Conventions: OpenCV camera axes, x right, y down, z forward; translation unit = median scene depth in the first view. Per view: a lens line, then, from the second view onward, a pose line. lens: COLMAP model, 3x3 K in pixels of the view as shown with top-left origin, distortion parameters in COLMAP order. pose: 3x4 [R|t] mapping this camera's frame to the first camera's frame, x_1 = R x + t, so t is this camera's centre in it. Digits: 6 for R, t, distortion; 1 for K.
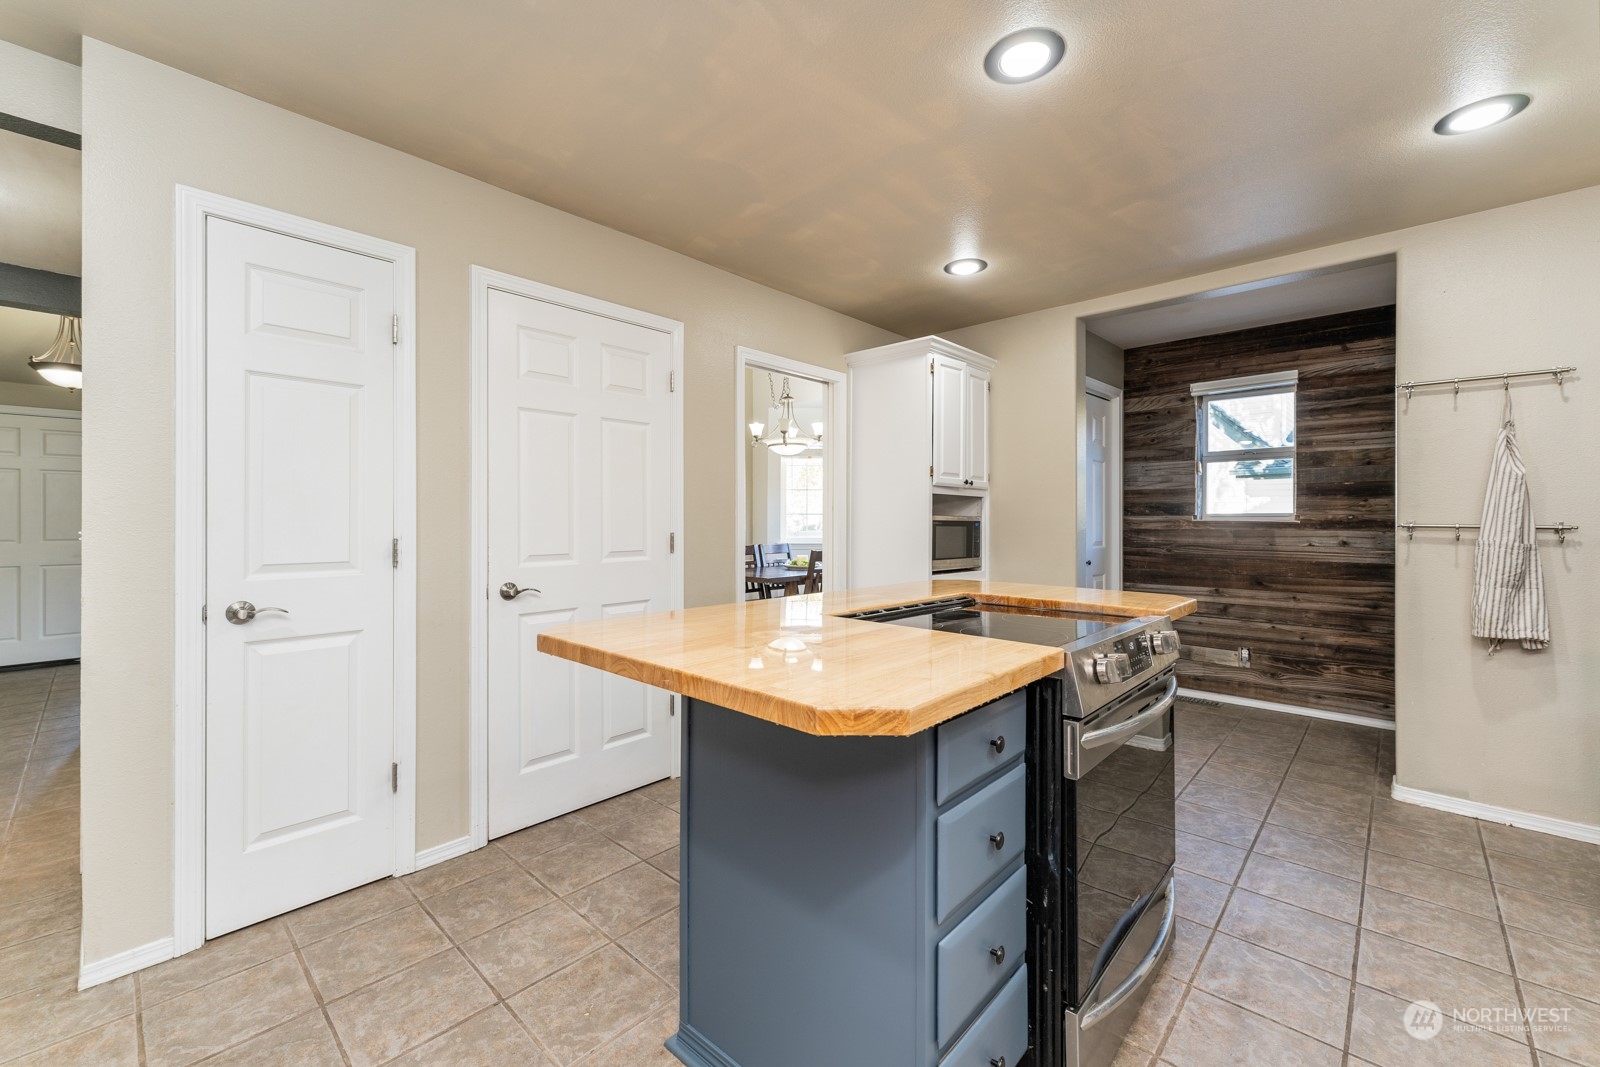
lens RADIAL K [[649.6, 0, 805.8], [0, 649.6, 519.2], [0, 0, 1]] dist [0.001654, 0.000678]
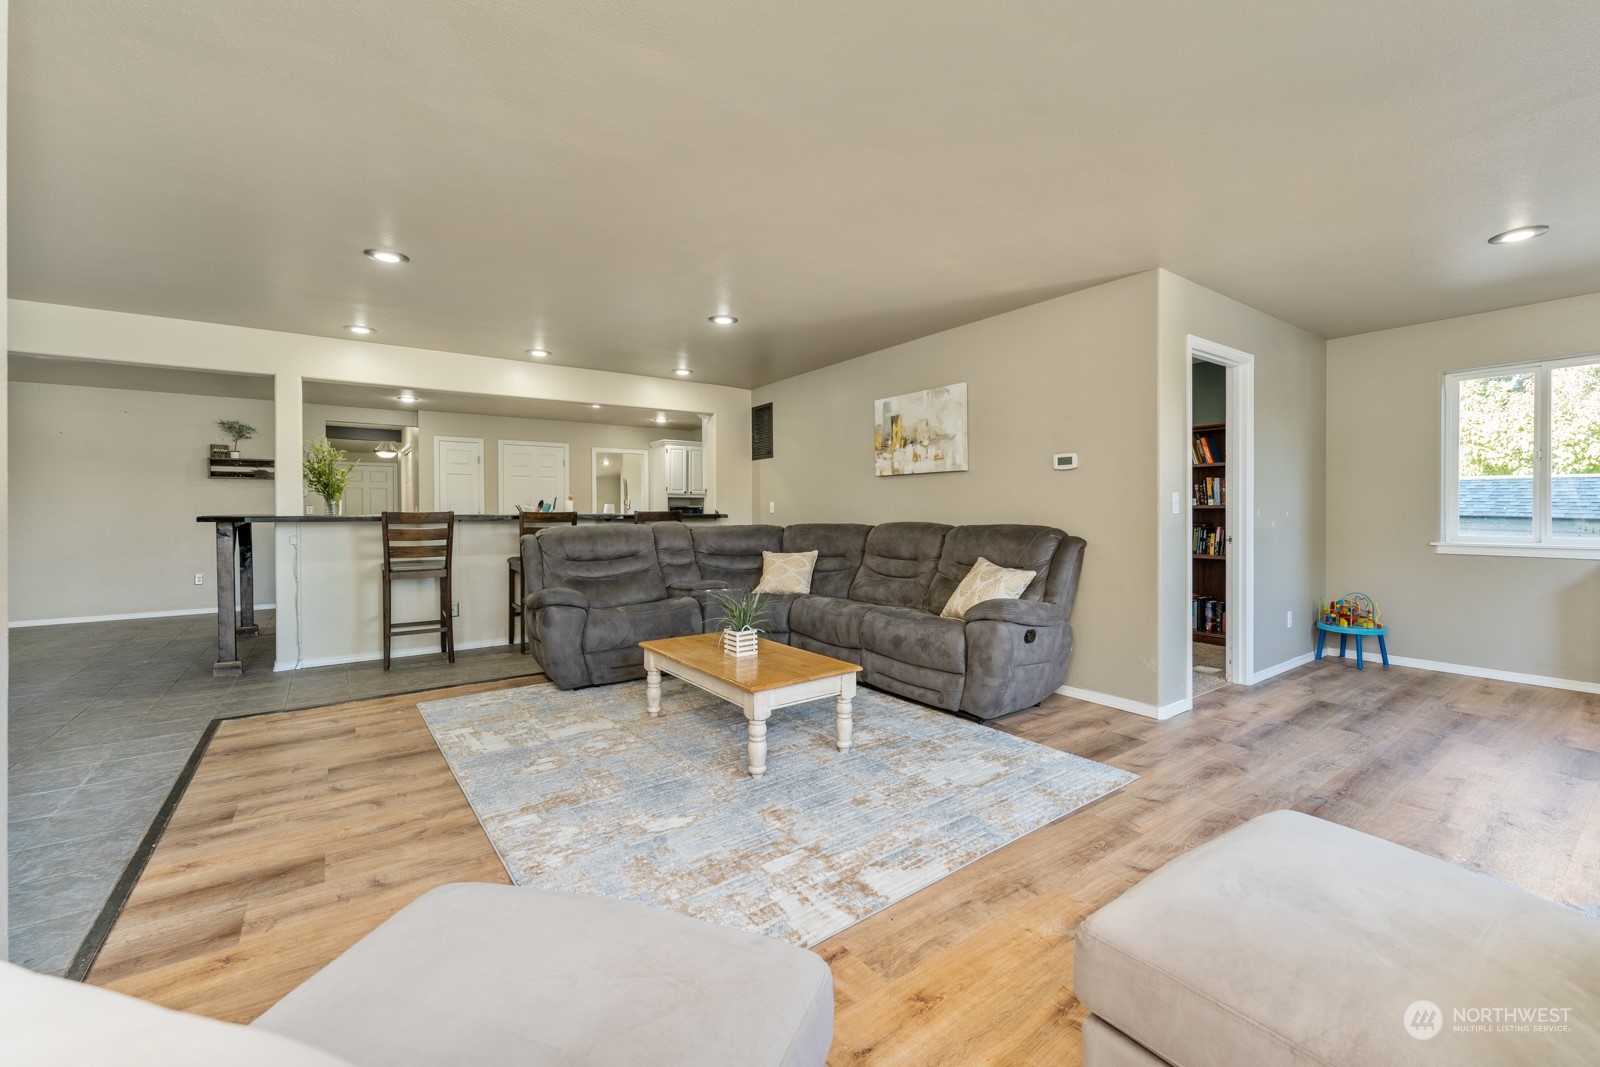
lens RADIAL K [[649.6, 0, 792.2], [0, 649.6, 520.7], [0, 0, 1]] dist [0.001654, 0.000678]
pose [[0.977933, 0.000096, -0.208921, 1.153070], [0.002927, 0.999895, 0.014161, 0.016204], [0.208900, -0.014460, 0.977830, -1.386316]]
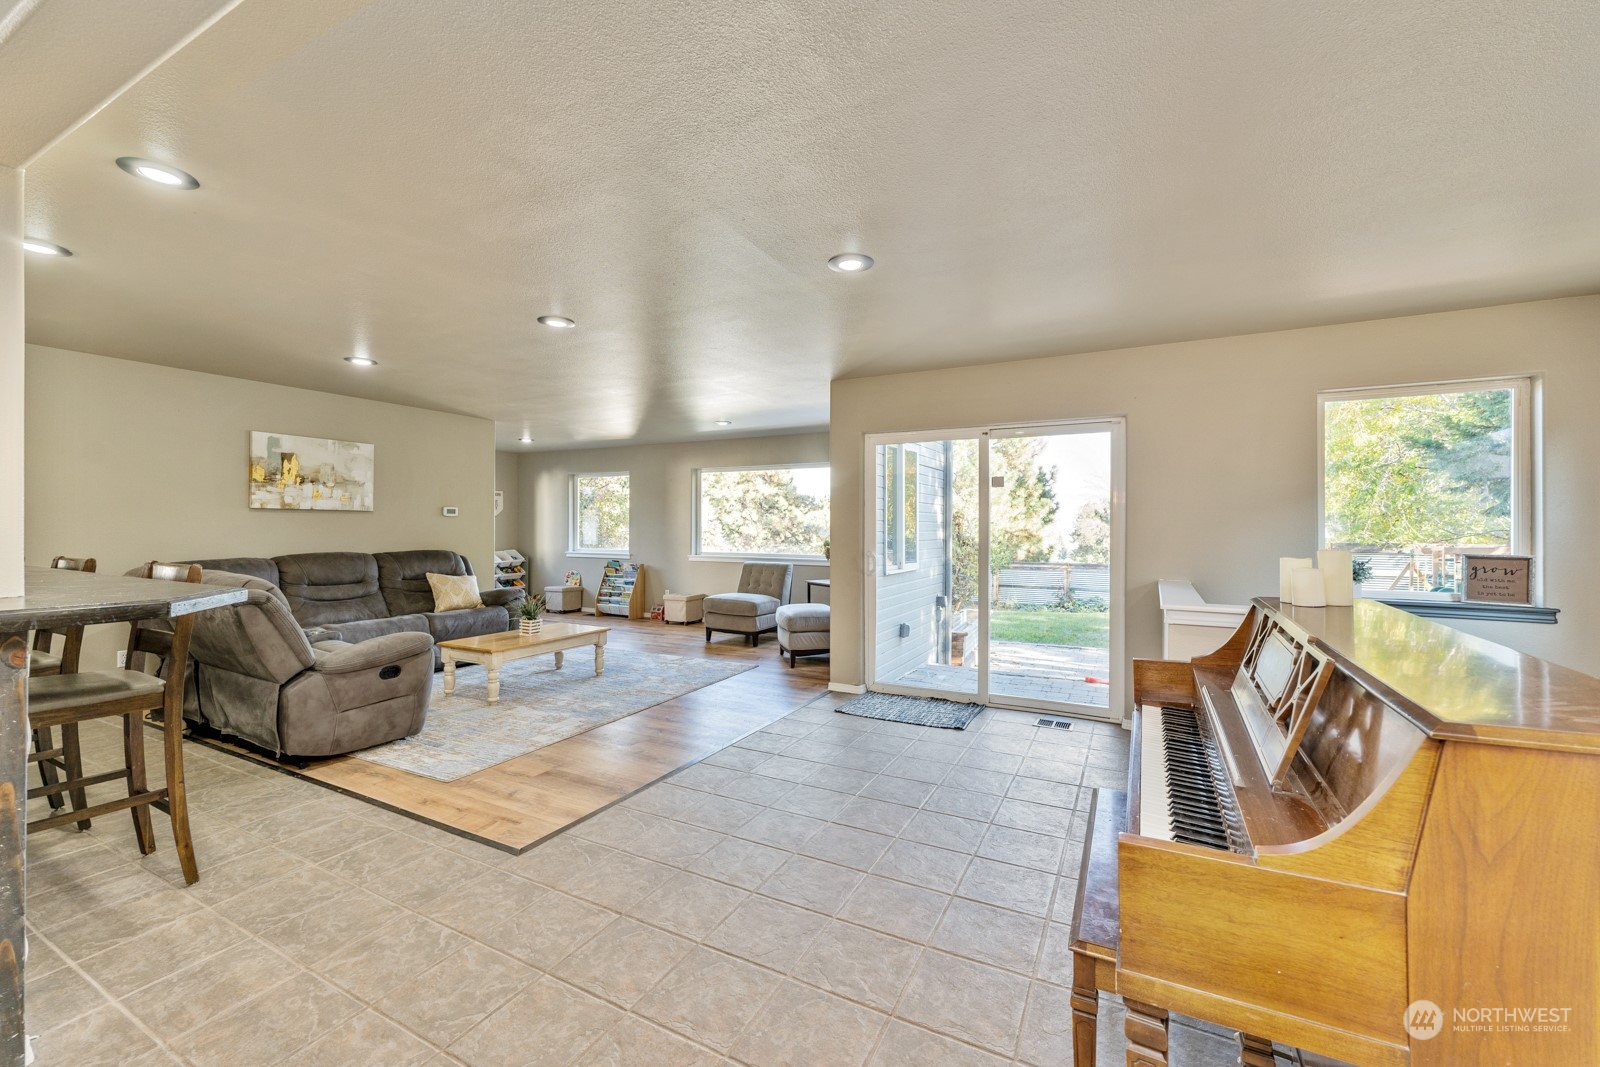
lens RADIAL K [[649.6, 0, 802.2], [0, 649.6, 525.7], [0, 0, 1]] dist [0.001654, 0.000678]
pose [[-0.243855, 0.002505, 0.969808, -0.465740], [-0.007649, 0.999961, -0.004506, -0.021914], [-0.969782, -0.008517, -0.243826, -0.810989]]
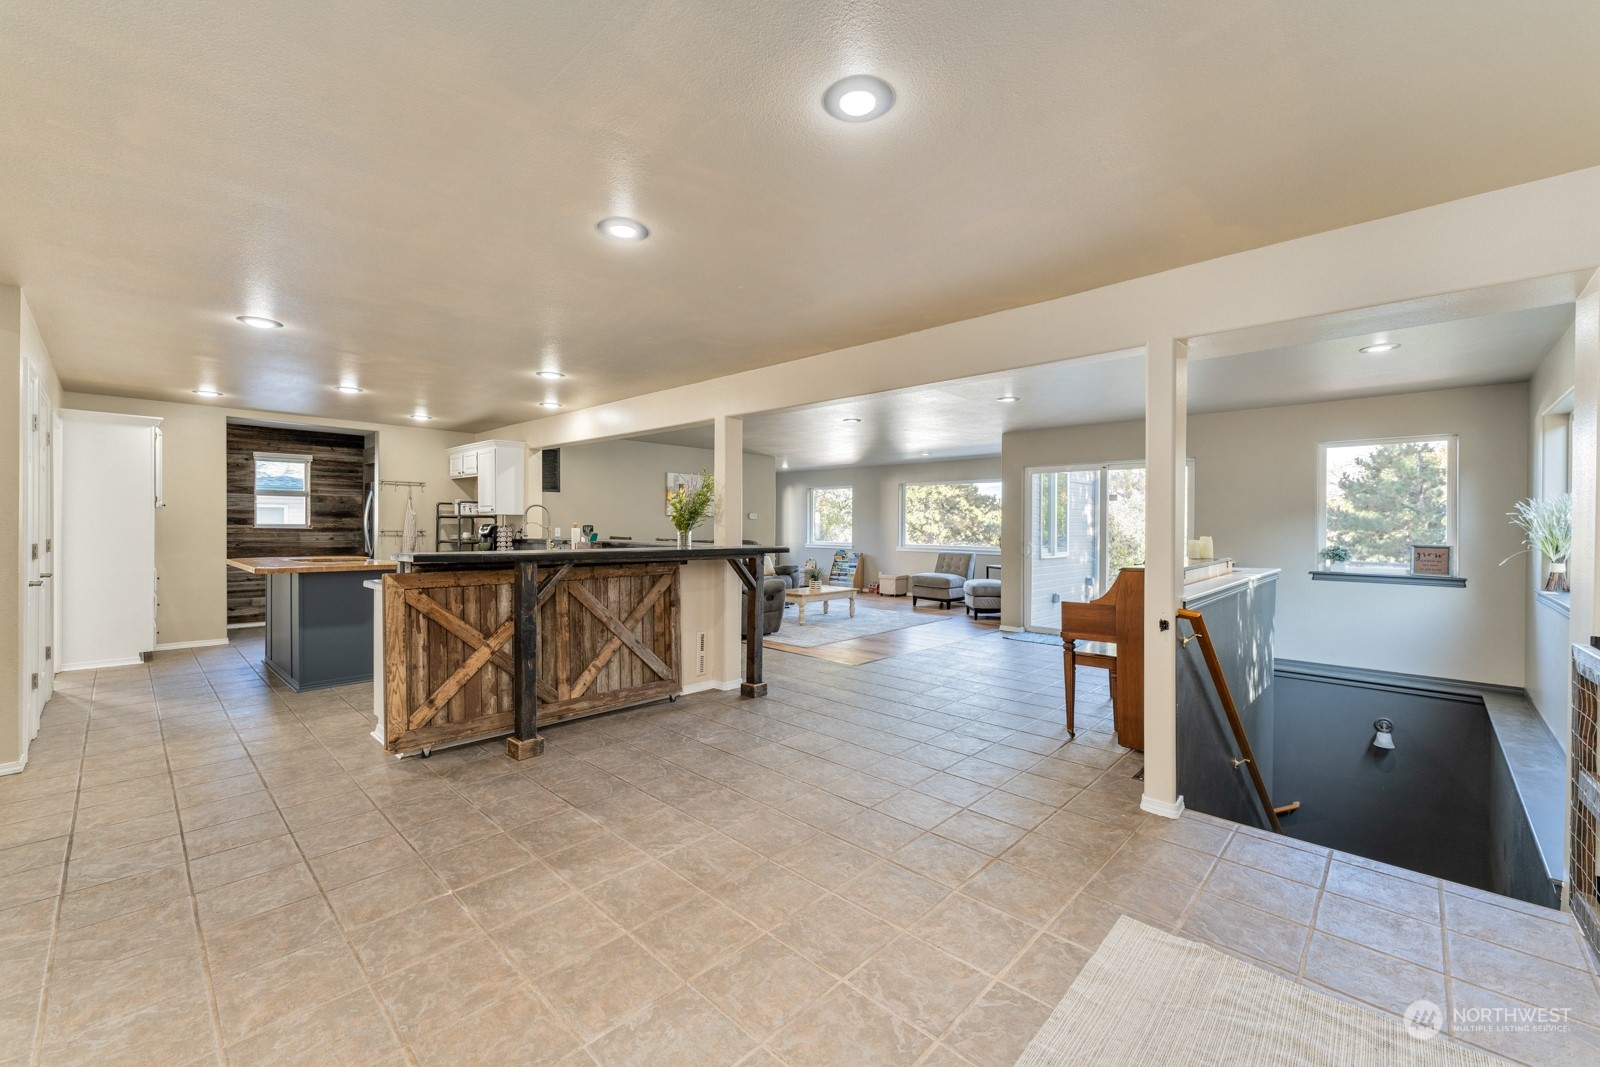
lens RADIAL K [[649.6, 0, 801.6], [0, 649.6, 531.7], [0, 0, 1]] dist [0.001654, 0.000678]
pose [[0.024986, -0.008669, 0.999650, -1.269317], [-0.010654, 0.999903, 0.008937, -0.020969], [-0.999631, -0.010874, 0.024892, -0.608325]]
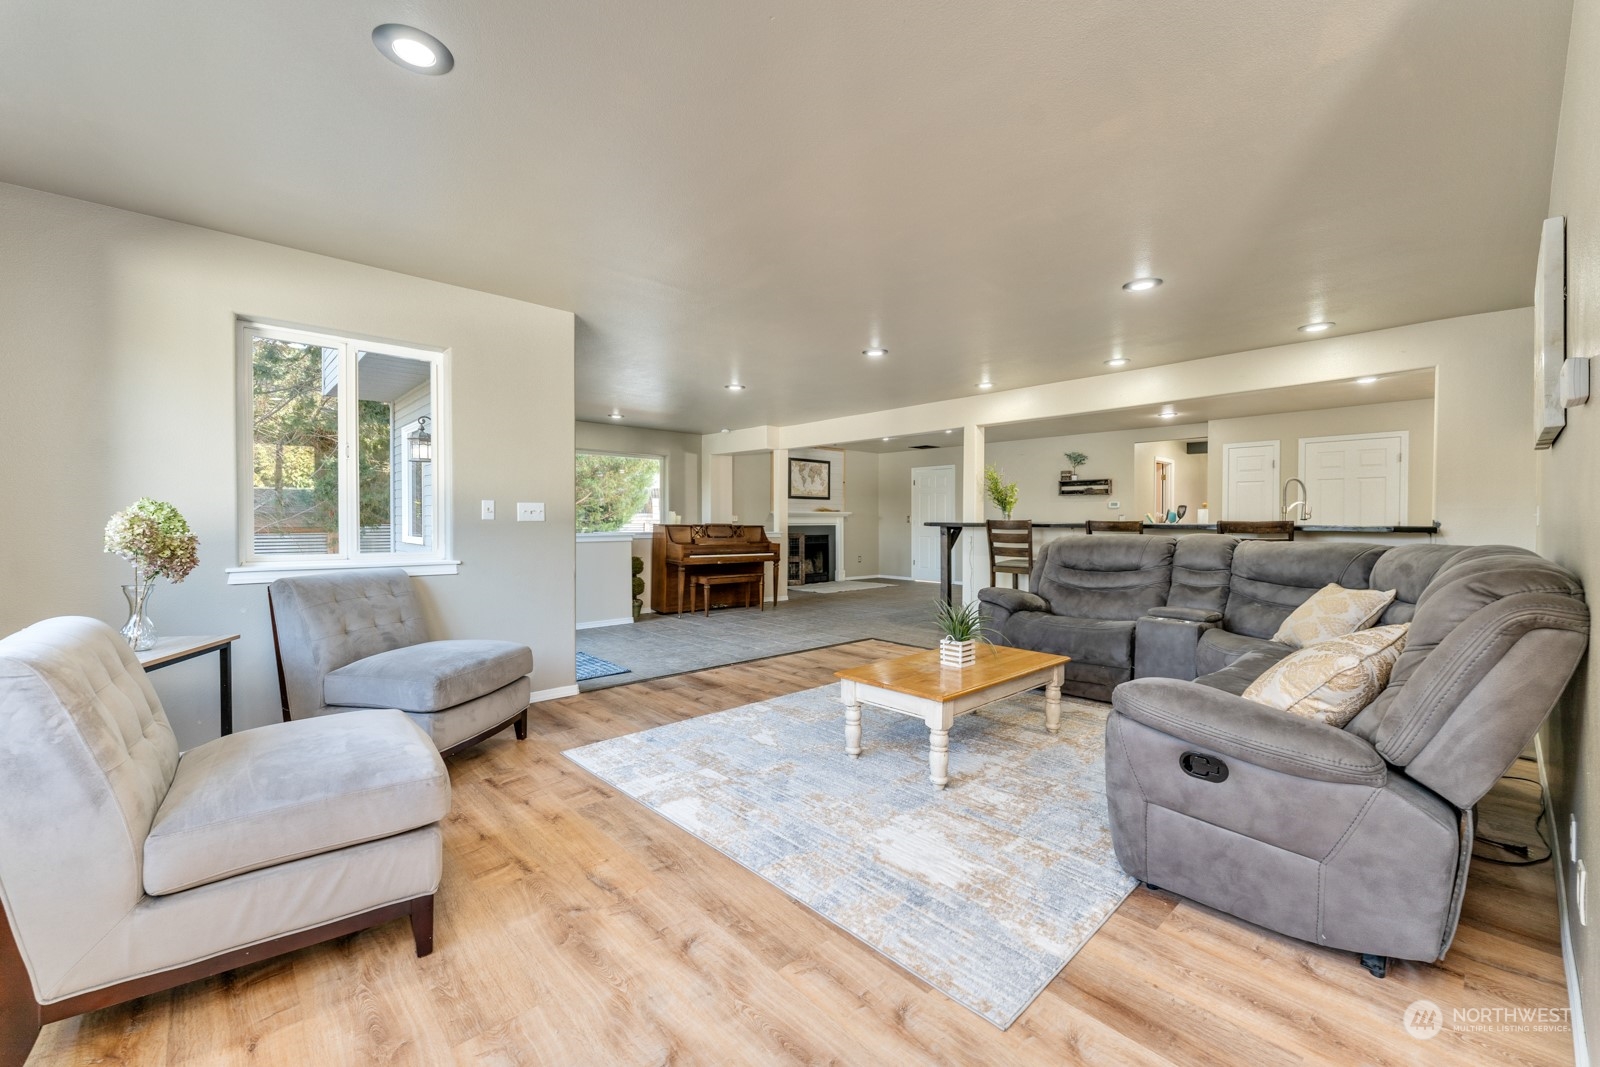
lens RADIAL K [[649.6, 0, 810.9], [0, 649.6, 534.4], [0, 0, 1]] dist [0.001654, 0.000678]
pose [[-0.086543, 0.020297, -0.996041, 1.758472], [-0.005548, 0.999767, 0.020855, 0.019614], [0.996233, 0.007331, -0.086410, -0.682246]]
